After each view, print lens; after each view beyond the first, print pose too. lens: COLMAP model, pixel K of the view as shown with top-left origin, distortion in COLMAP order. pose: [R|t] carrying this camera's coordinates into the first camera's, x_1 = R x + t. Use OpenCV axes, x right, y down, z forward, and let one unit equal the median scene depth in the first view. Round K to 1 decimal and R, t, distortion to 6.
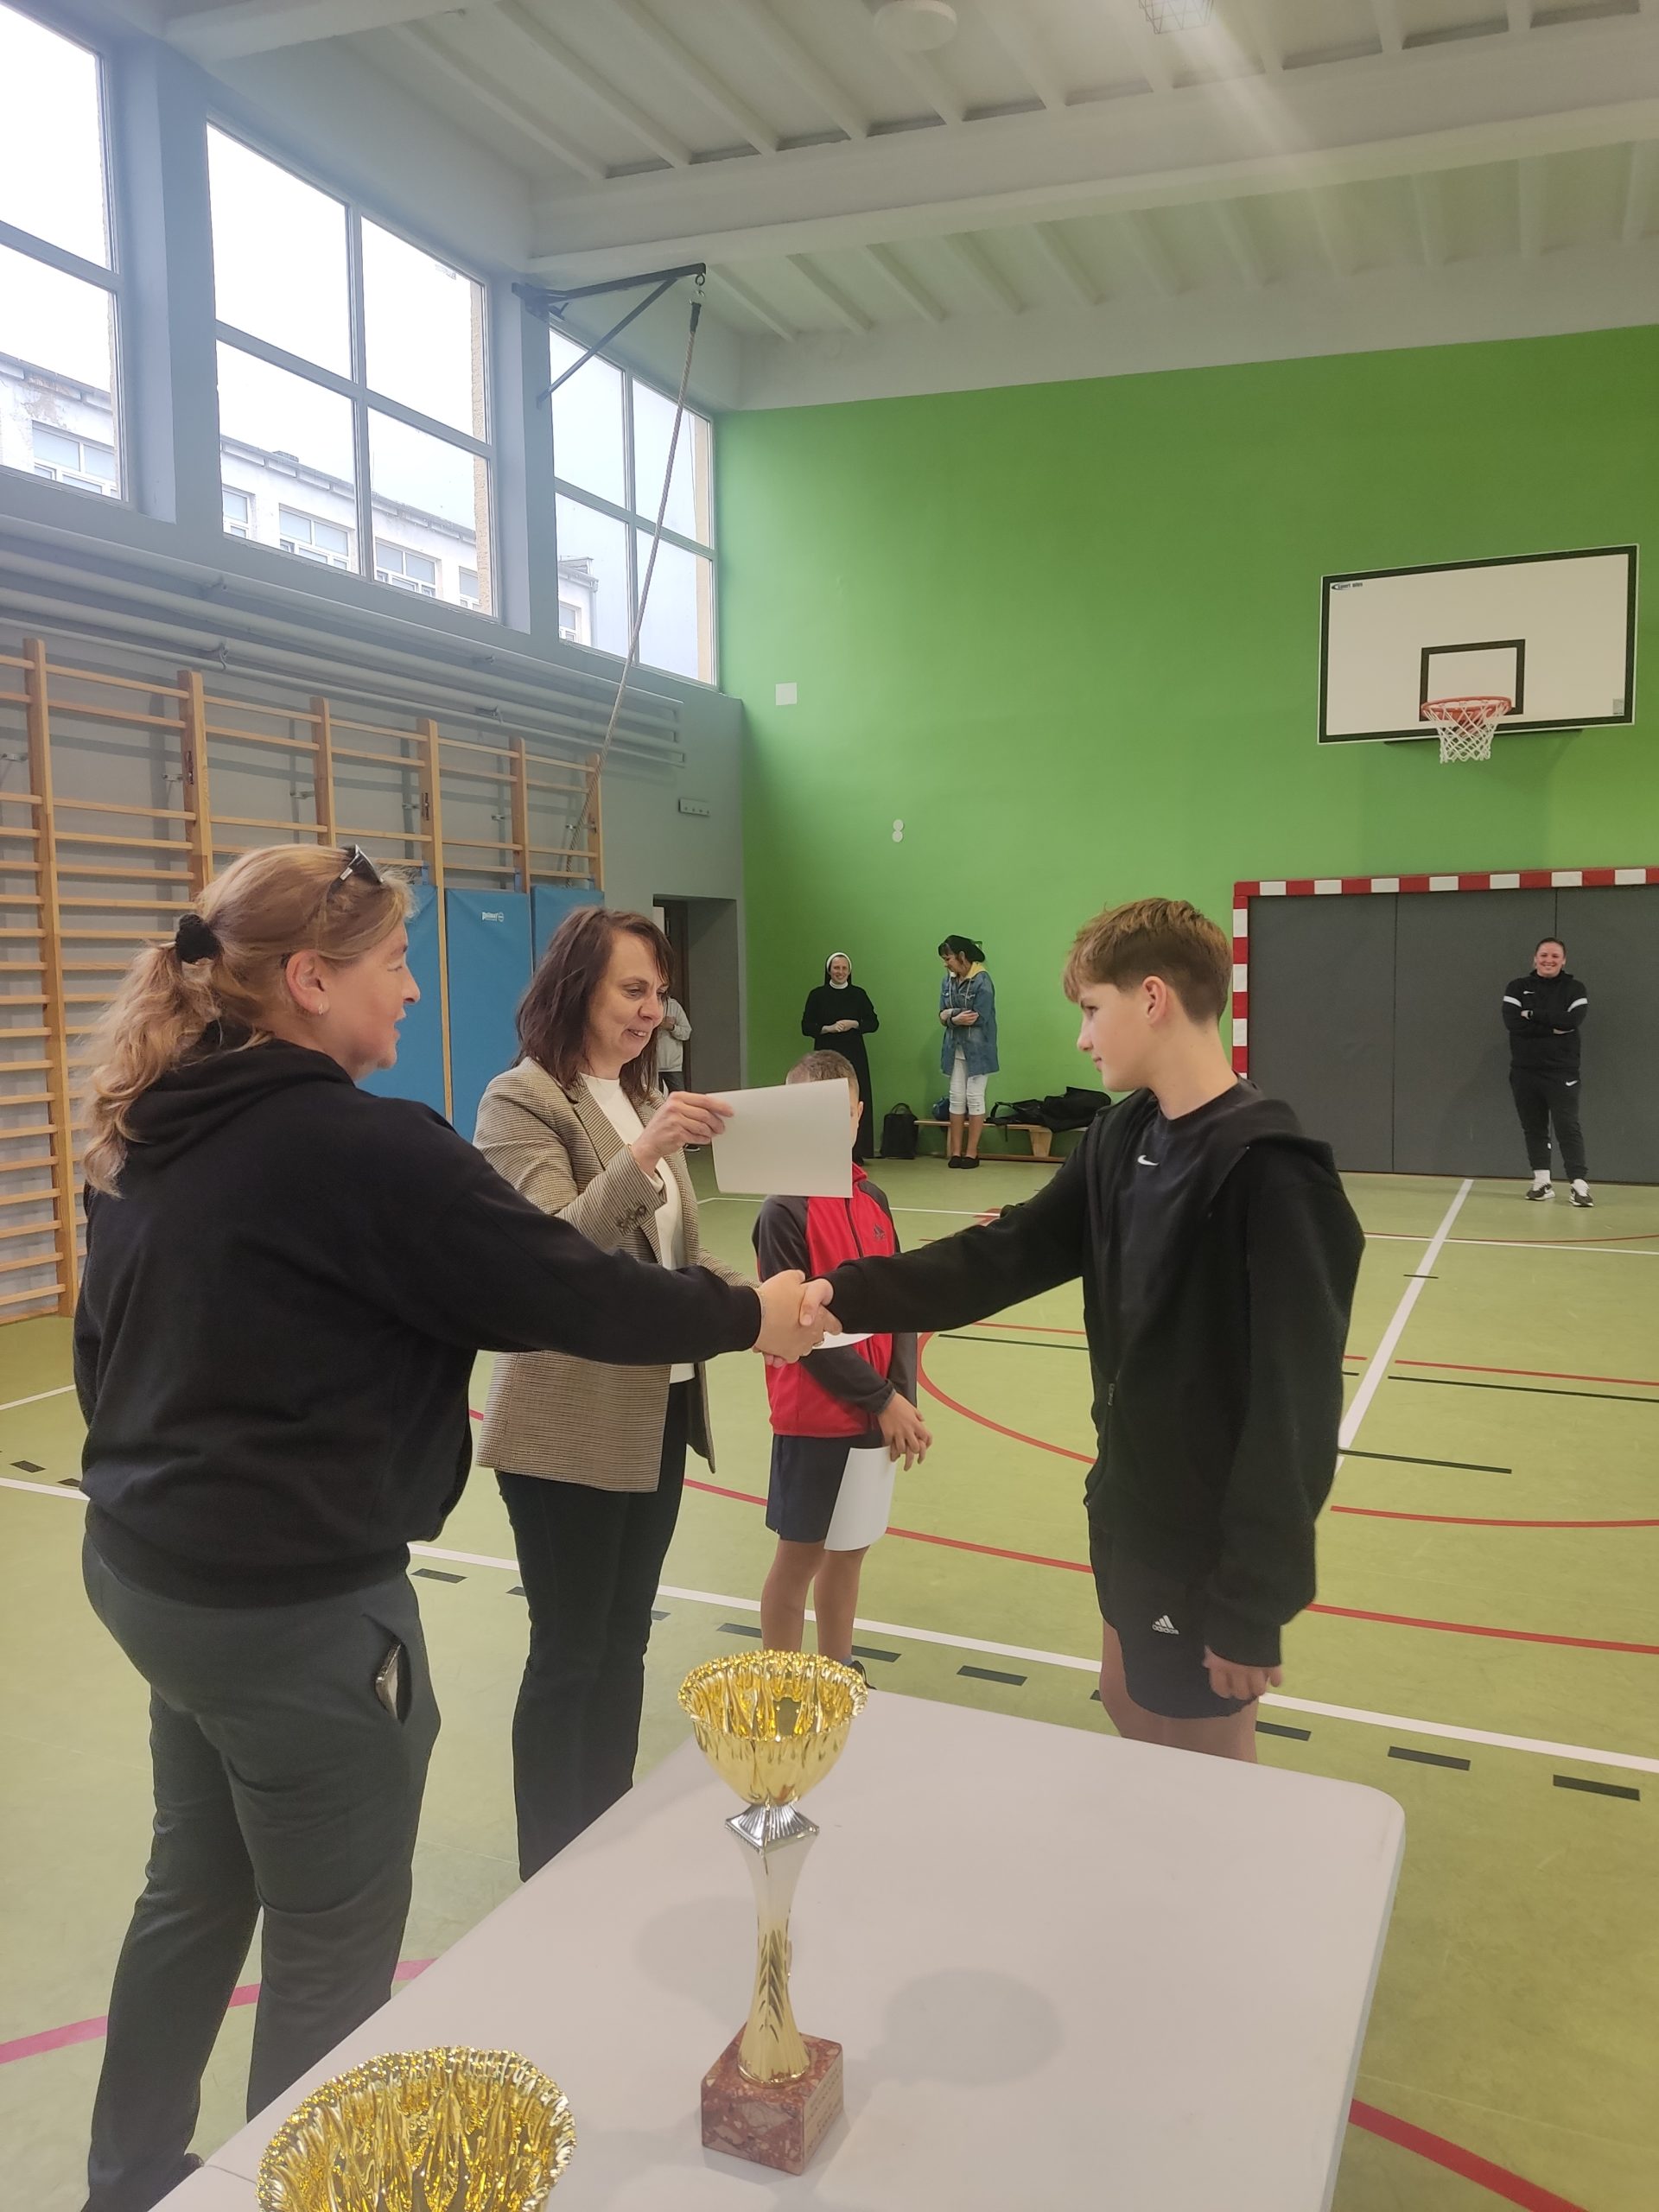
lens RADIAL K [[1635.6, 0, 833.7], [0, 1635.6, 1108.9], [0, 0, 1]] dist [0.027201, -0.055082]
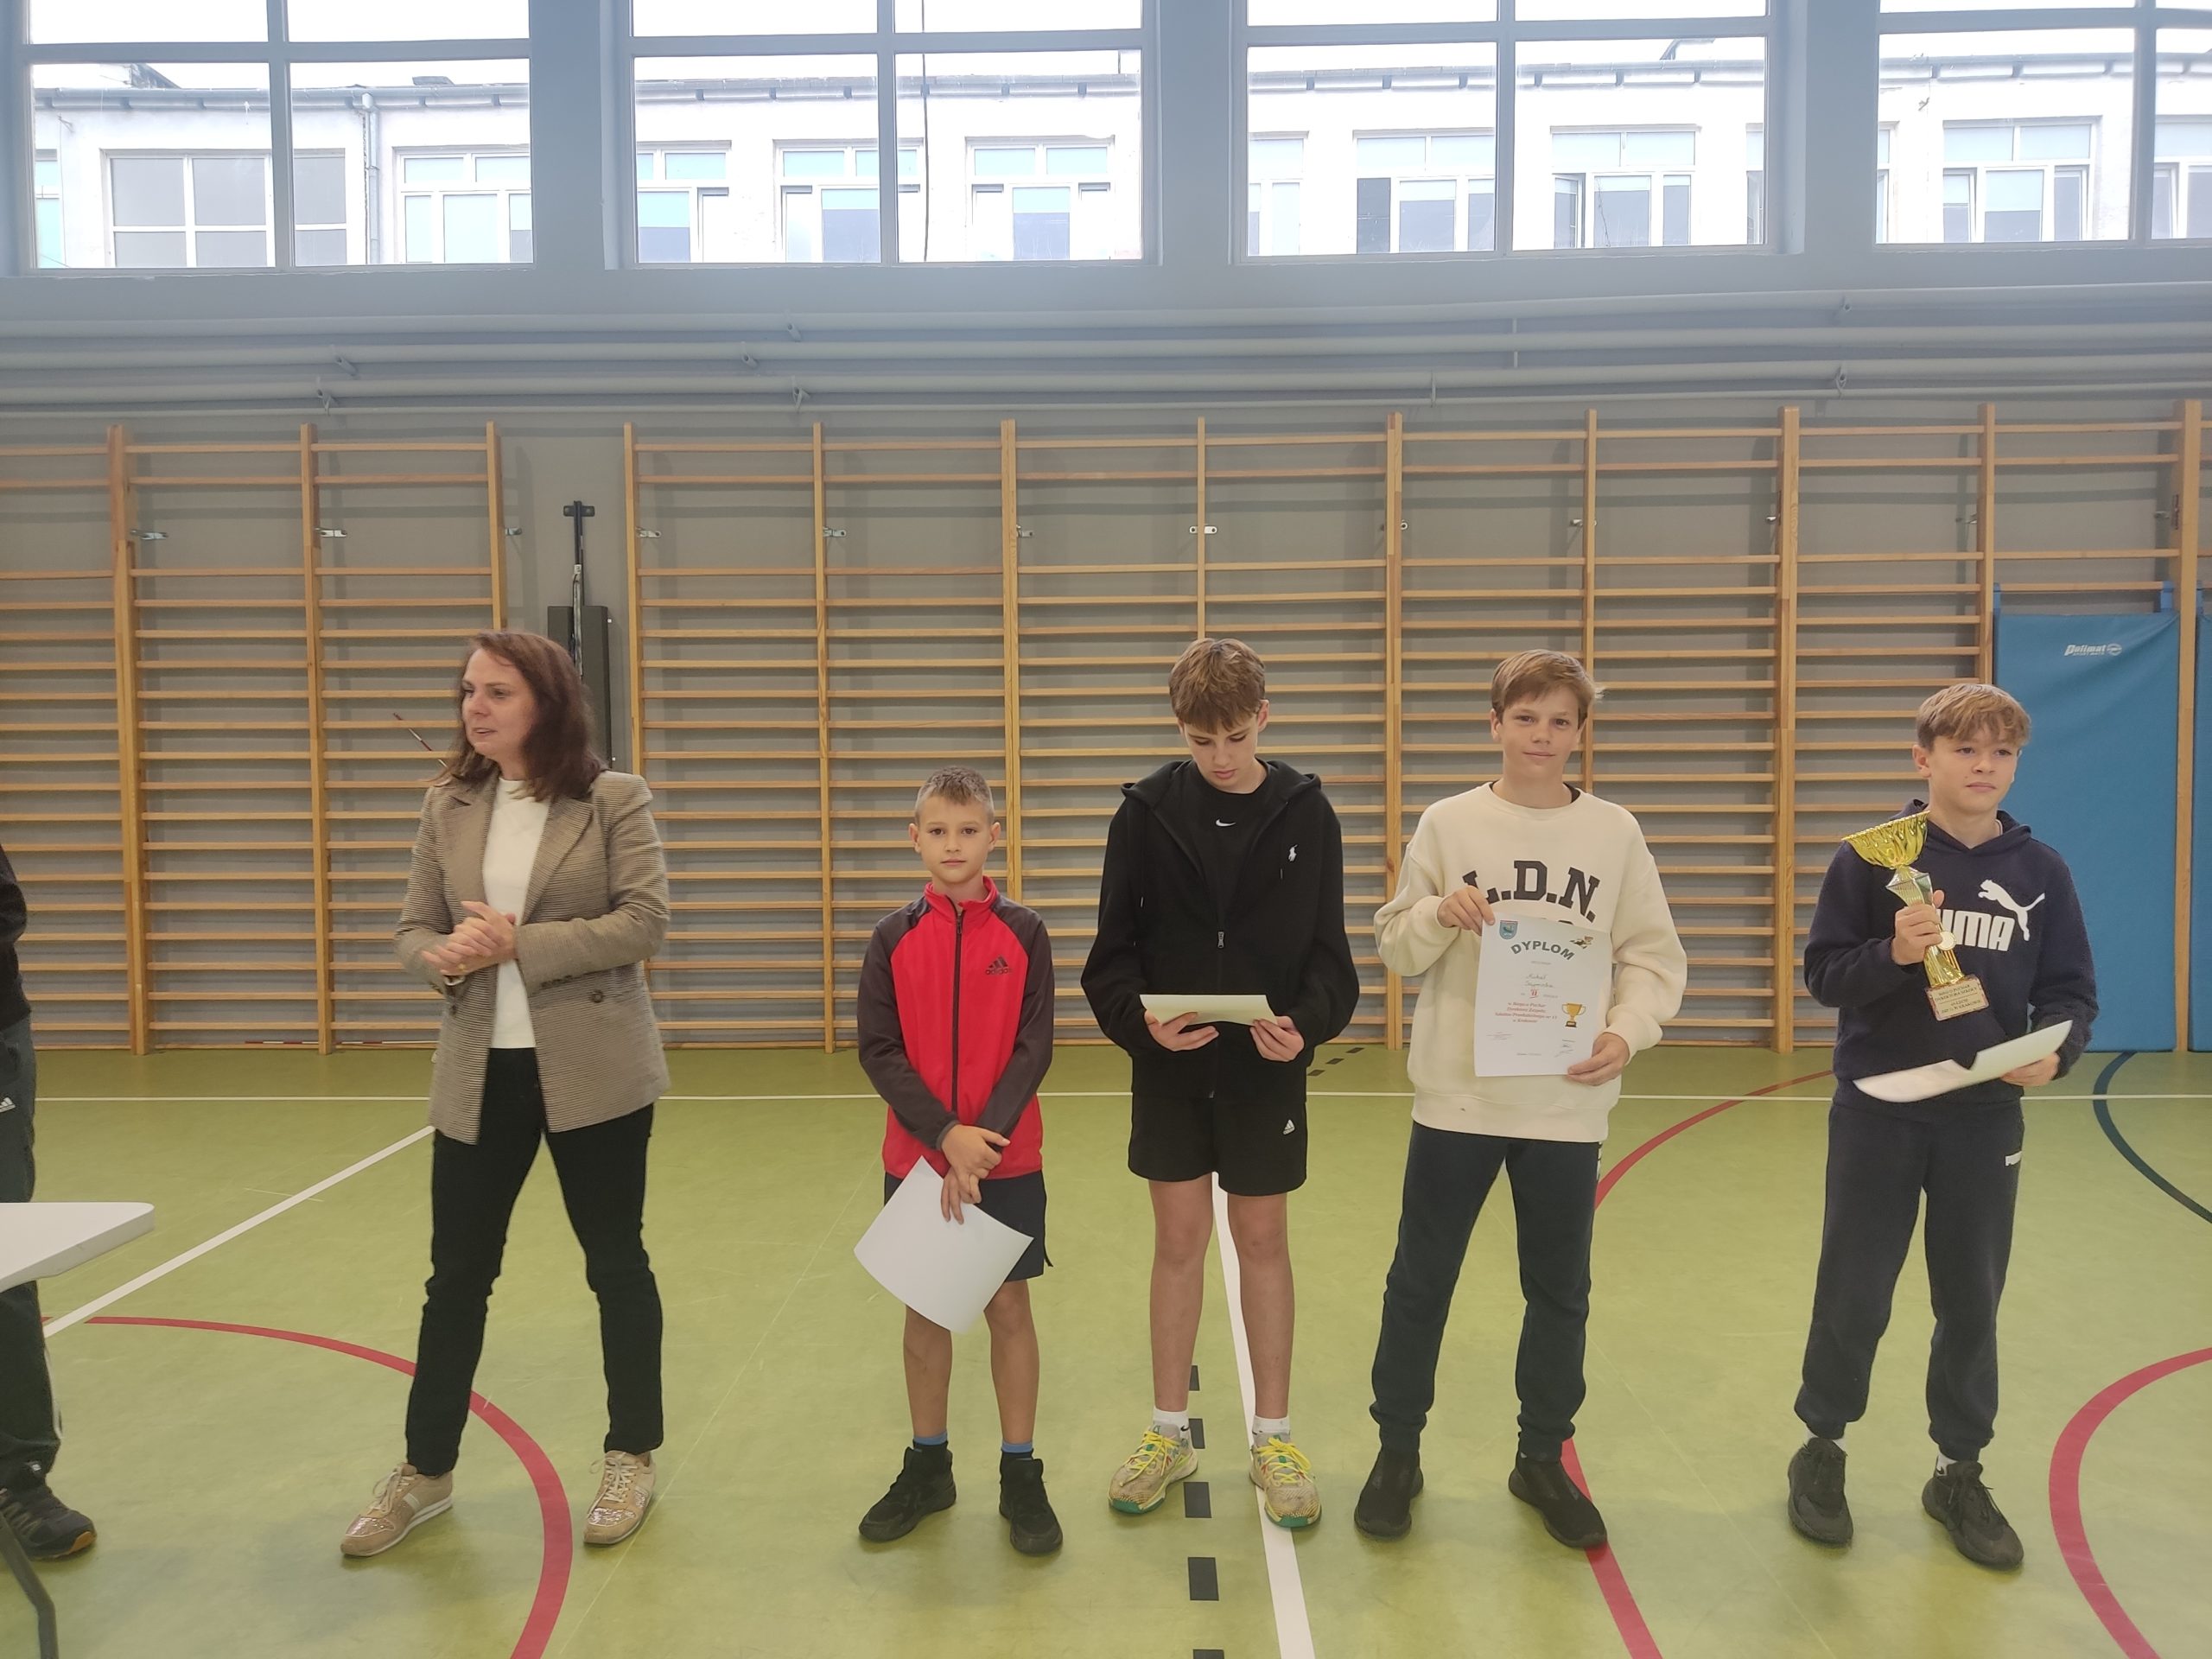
lens RADIAL K [[1635.6, 0, 1093.3], [0, 1635.6, 829.5], [0, 0, 1]] dist [0.027201, -0.055082]
pose [[0.375987, 0.047192, -0.925422, 0.283618], [-0.077348, 0.996815, 0.019407, -0.008418], [0.923391, 0.064282, 0.378440, 0.234341]]
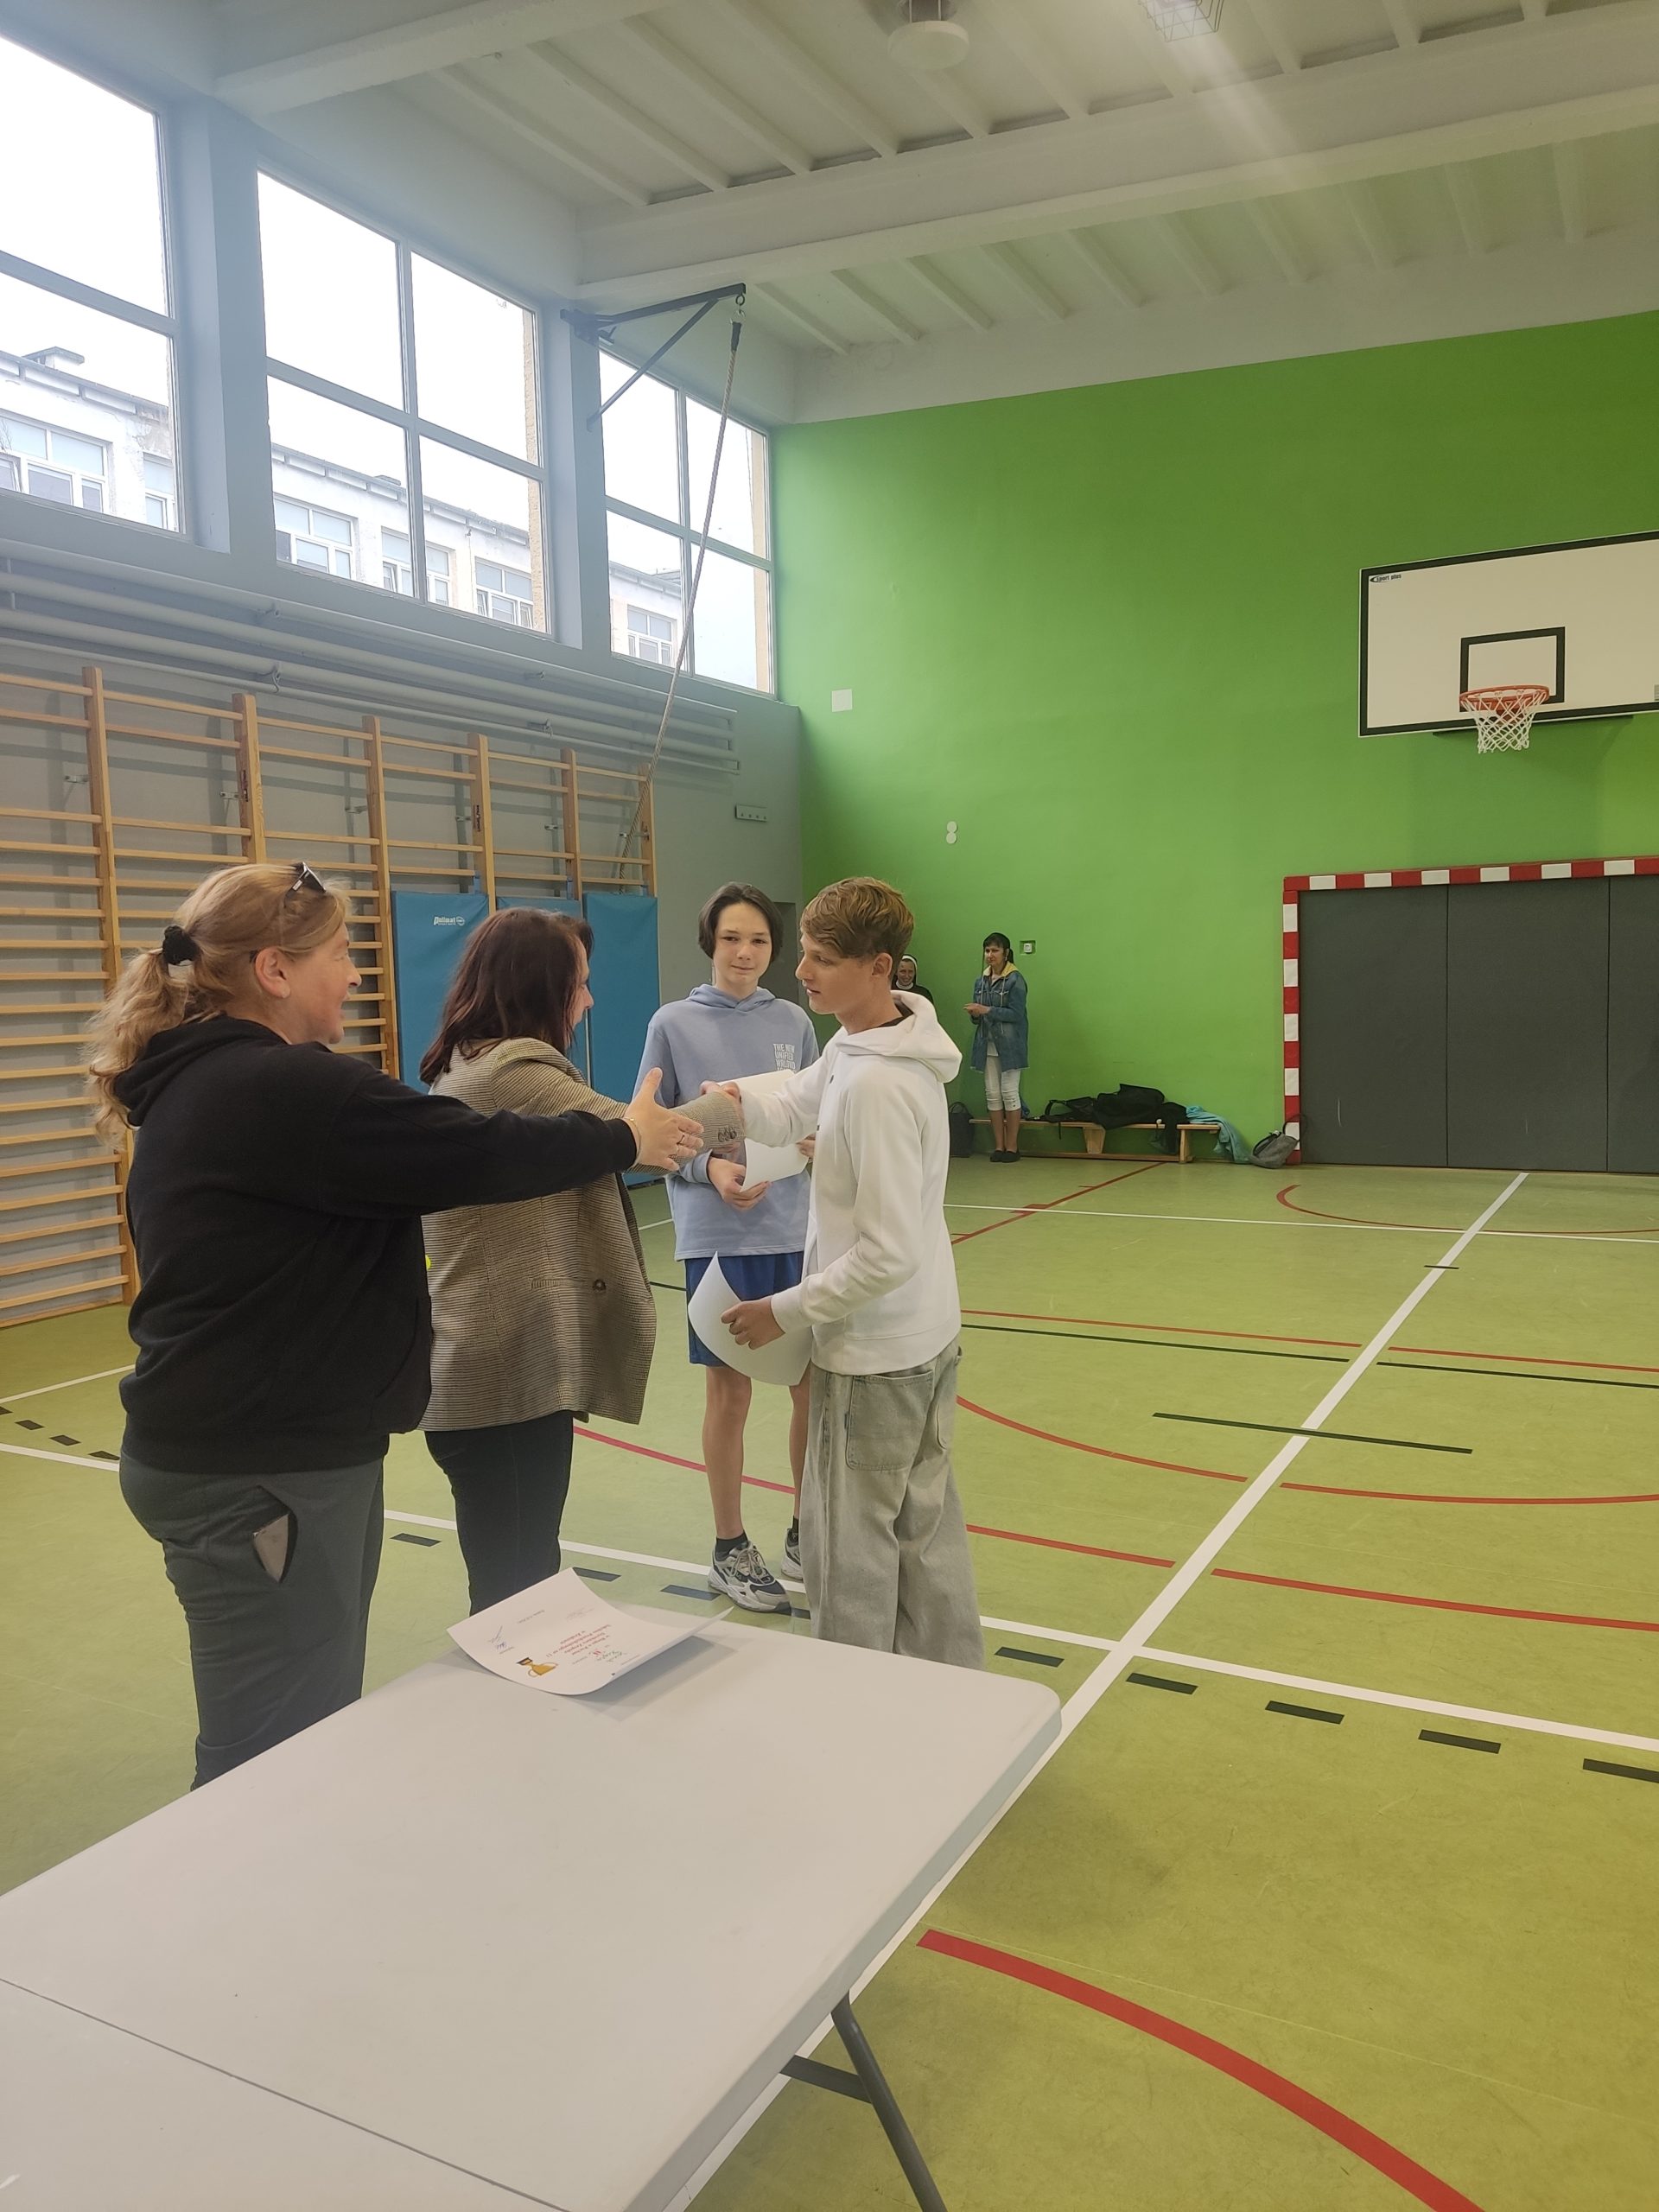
lens RADIAL K [[1635.6, 0, 829.5], [0, 1635.6, 1106.9], [0, 0, 1]] dist [0.027201, -0.055082]
pose [[0.997594, -0.008108, -0.068845, 0.043188], [0.007855, 0.999961, -0.003948, 0.004306], [0.068874, 0.003397, 0.997620, -0.018956]]
